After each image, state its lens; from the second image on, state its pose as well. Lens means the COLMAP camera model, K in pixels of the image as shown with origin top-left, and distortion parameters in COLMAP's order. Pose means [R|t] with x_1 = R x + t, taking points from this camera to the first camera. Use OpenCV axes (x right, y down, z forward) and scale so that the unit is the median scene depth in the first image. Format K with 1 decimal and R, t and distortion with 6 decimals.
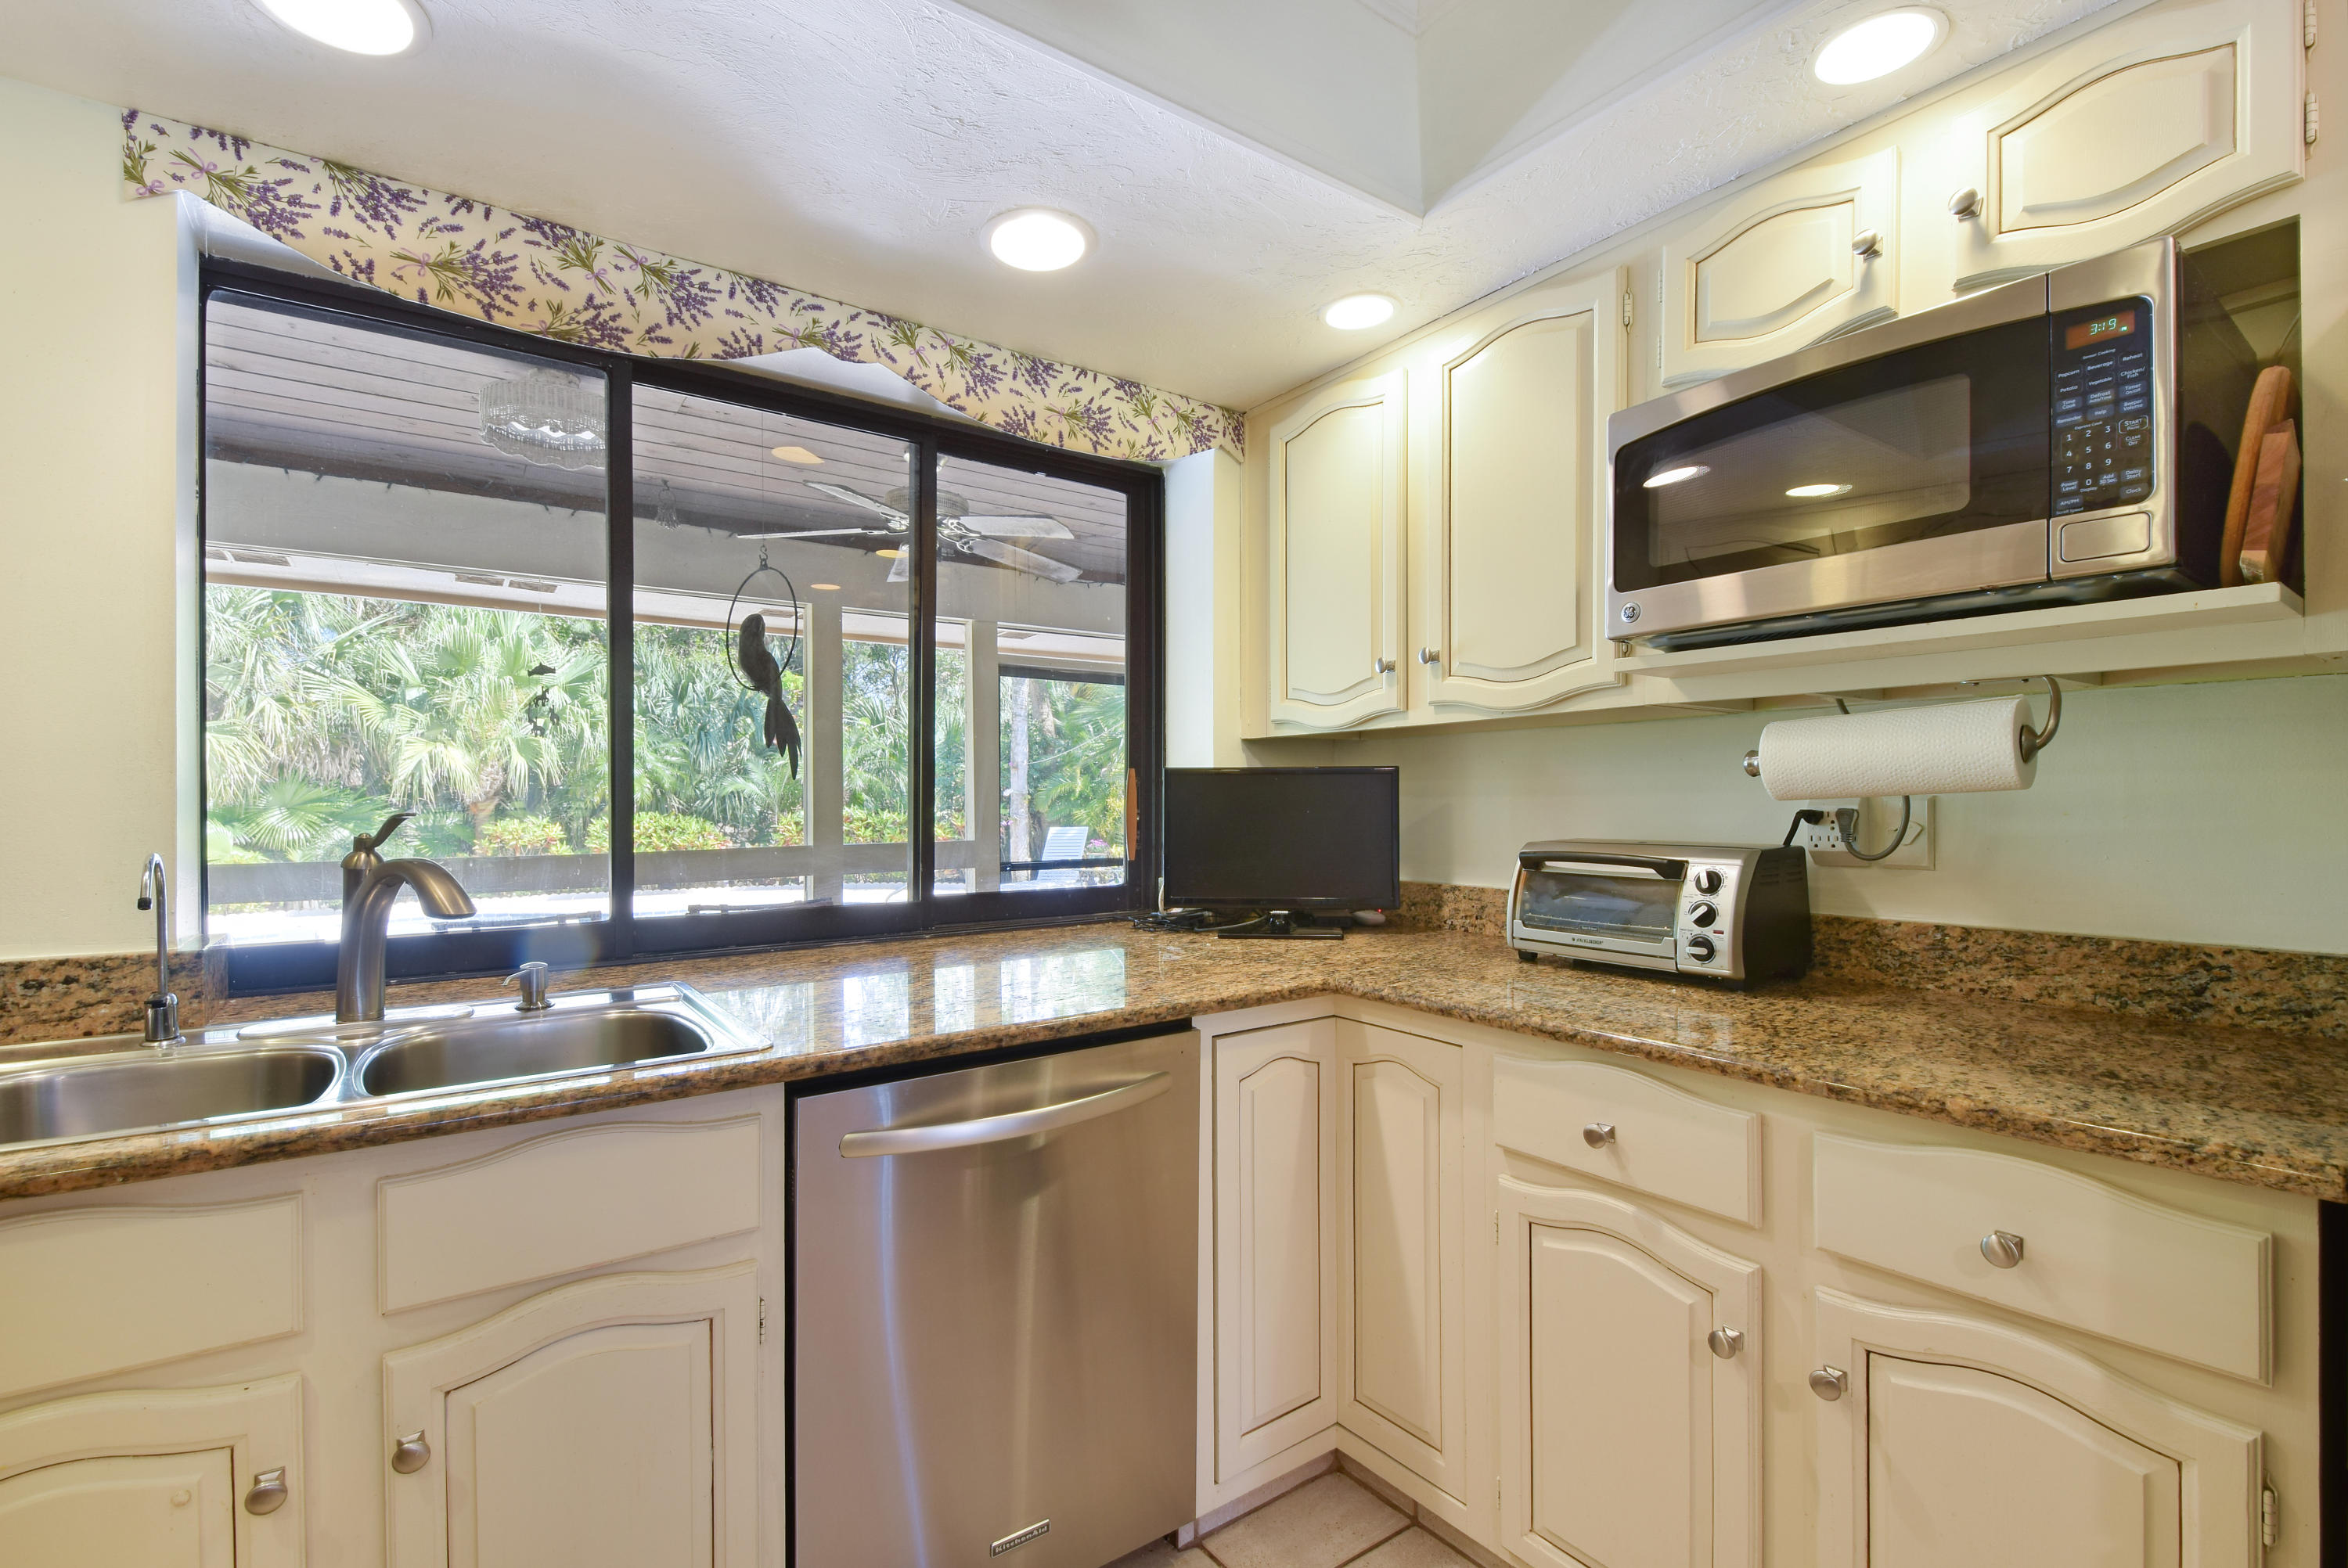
lens RADIAL K [[1033.0, 0, 1168.8], [0, 1033.0, 818.2], [0, 0, 1]] dist [-0.009404, -0.005282]
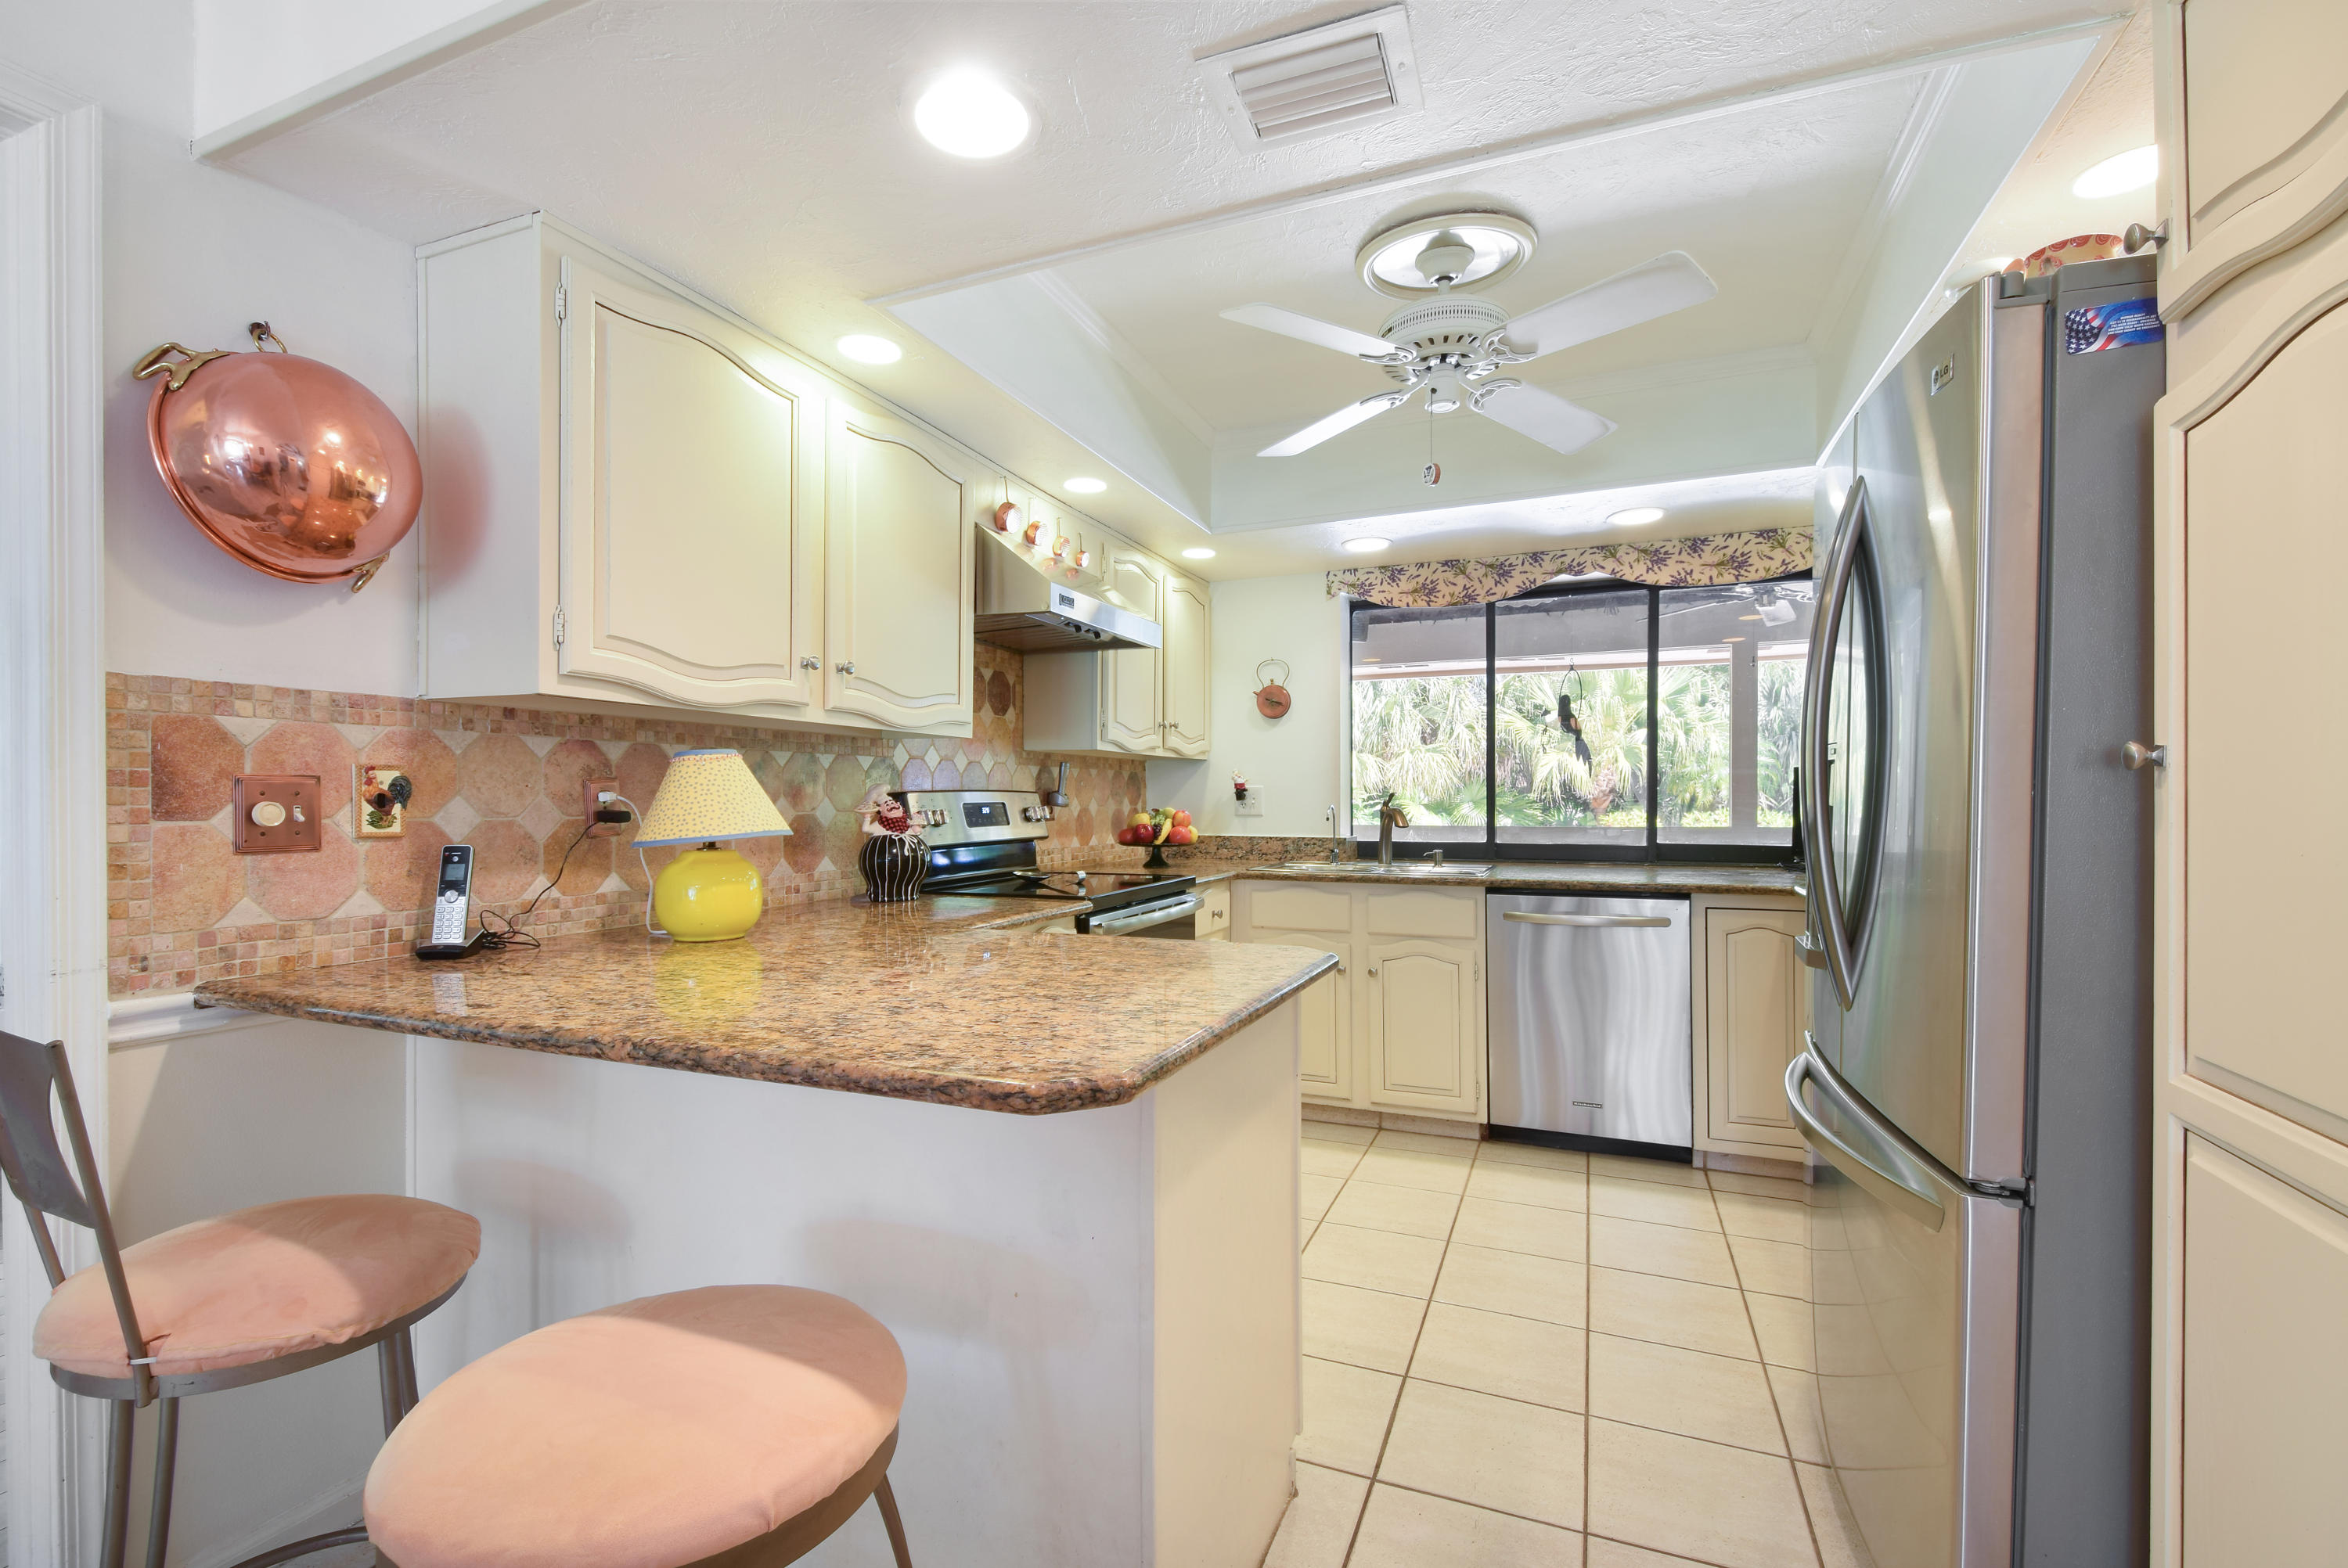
lens RADIAL K [[1033.0, 0, 1165.3], [0, 1033.0, 798.0], [0, 0, 1]] dist [-0.009404, -0.005282]
pose [[0.520622, -0.003337, -0.853781, 1.666636], [-0.012652, 0.999852, -0.011623, 0.060514], [0.853693, 0.016853, 0.520503, -1.273962]]
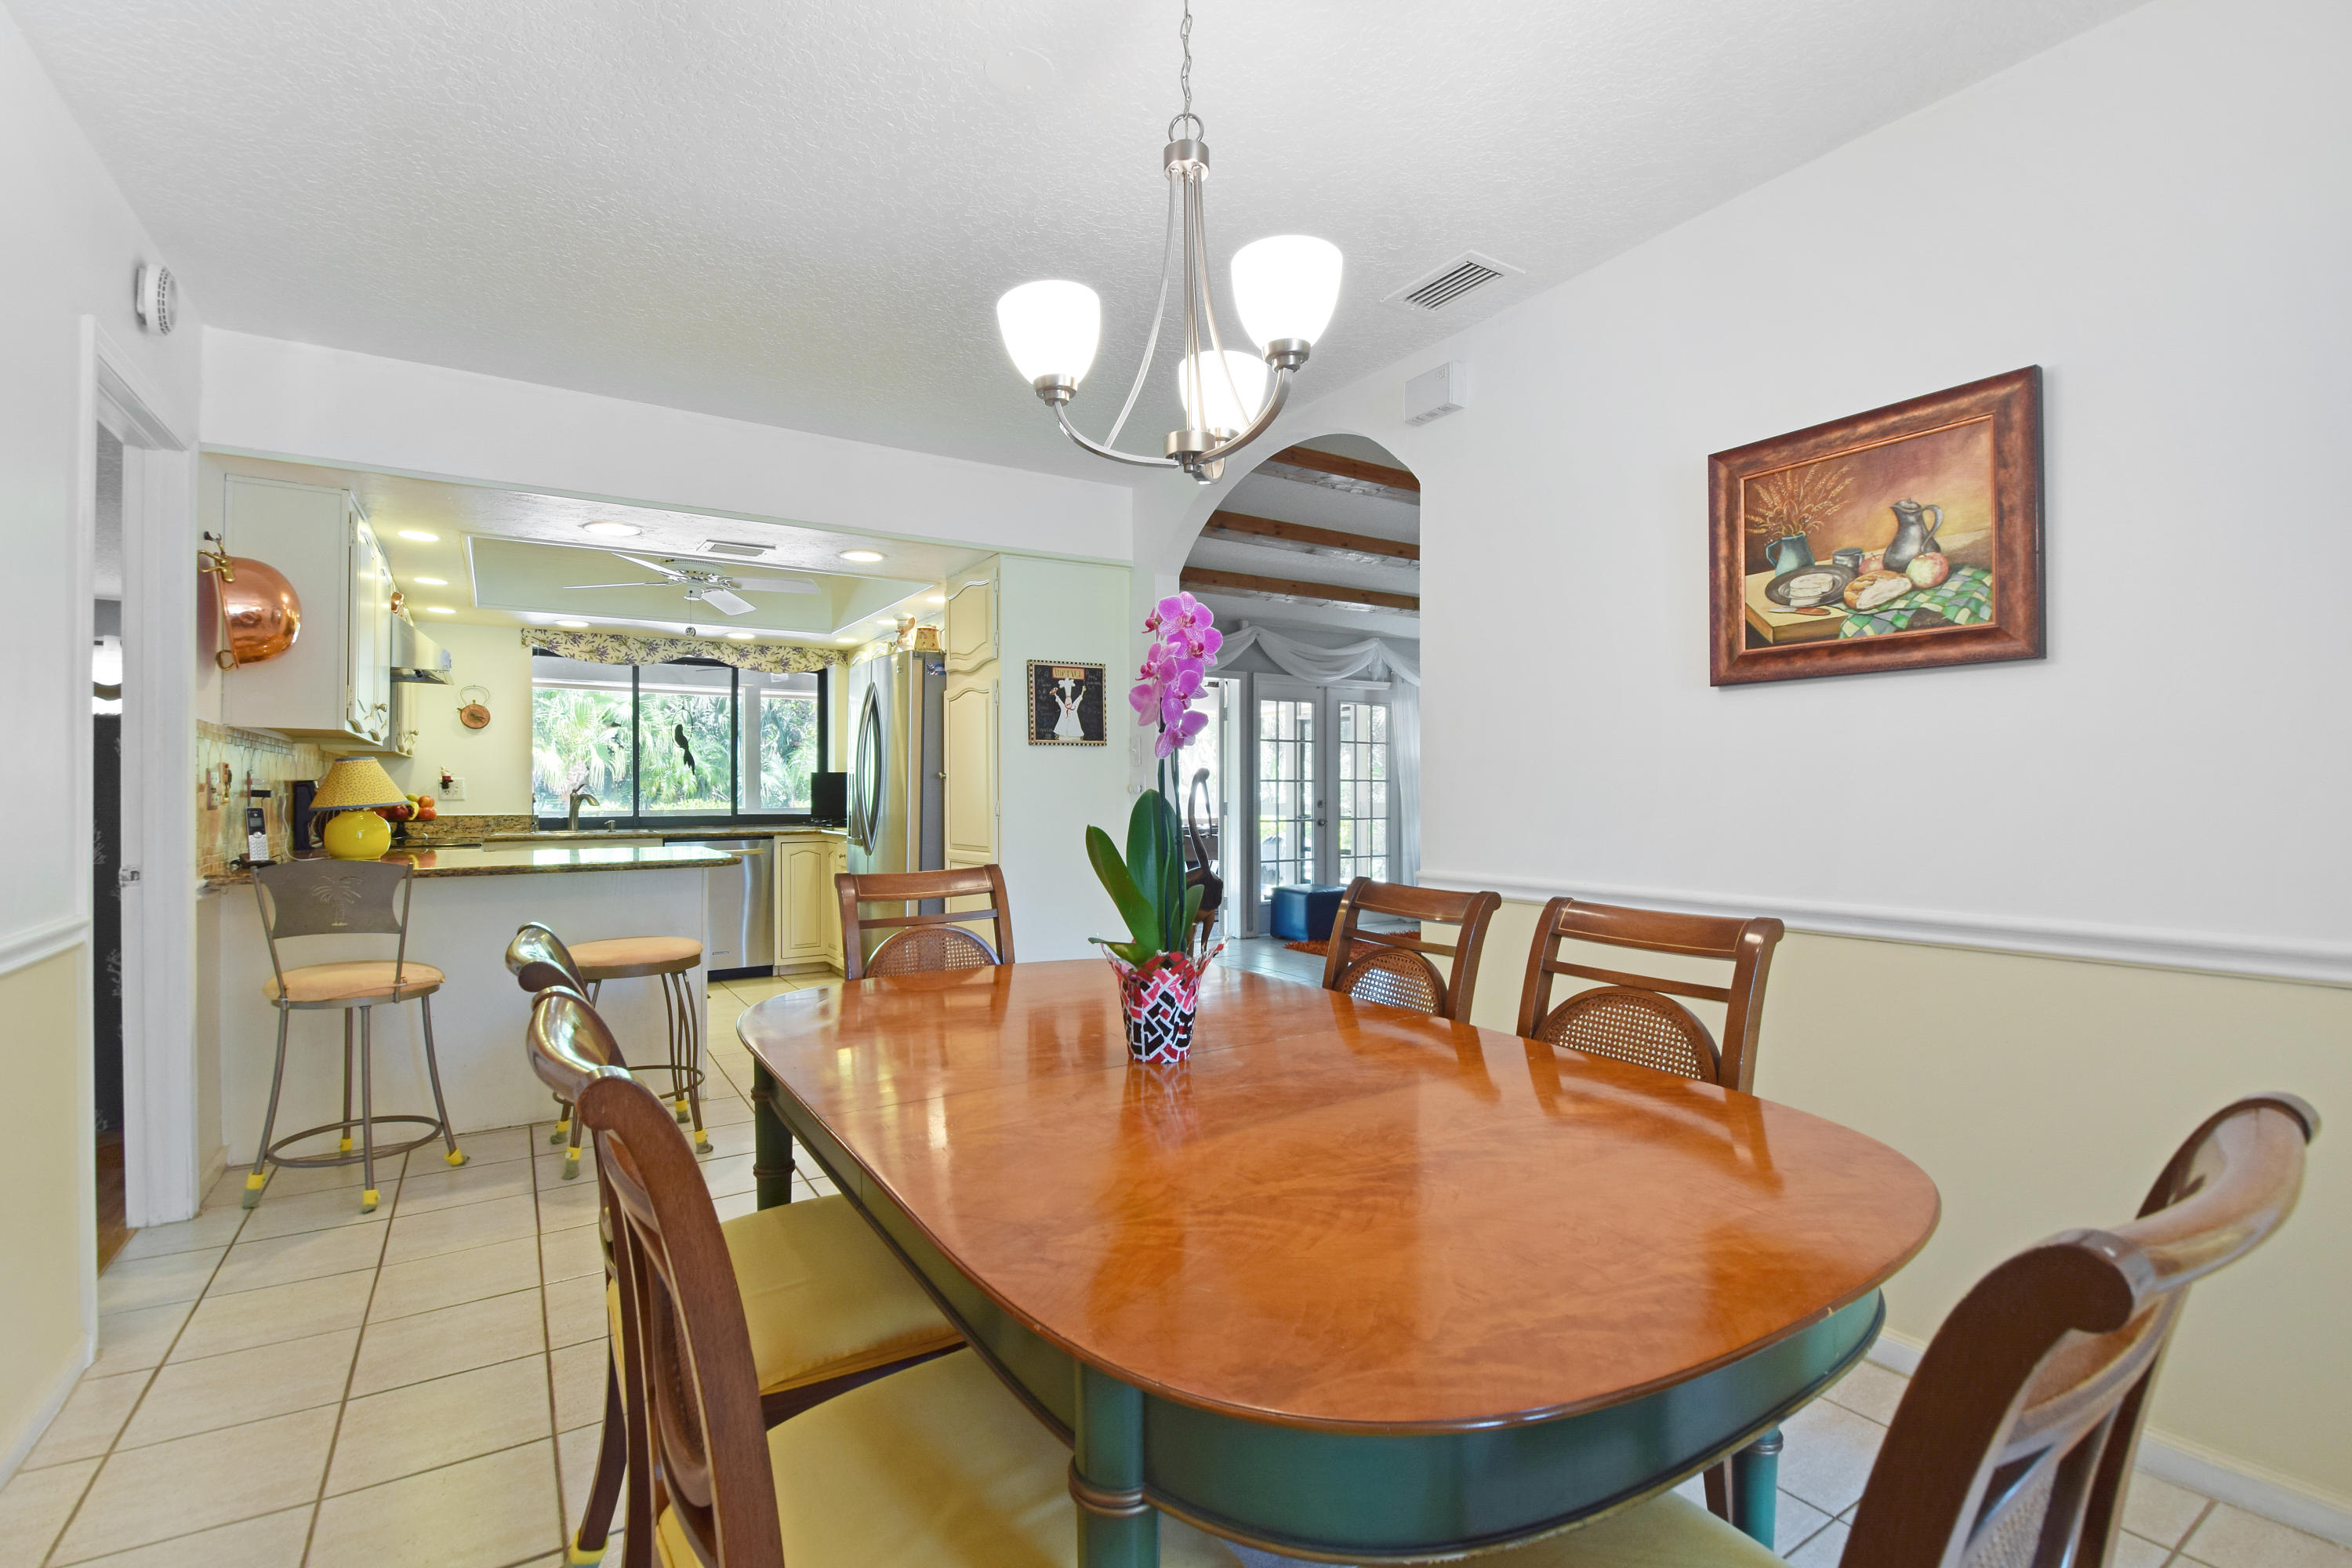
lens RADIAL K [[1039.1, 0, 1179.5], [0, 1039.1, 791.9], [0, 0, 1]] dist [0.003334, -0.012240]
pose [[0.998773, -0.001544, -0.049507, 2.468312], [0.000620, 0.999825, -0.018673, 0.137193], [0.049527, 0.018619, 0.998599, -4.033919]]
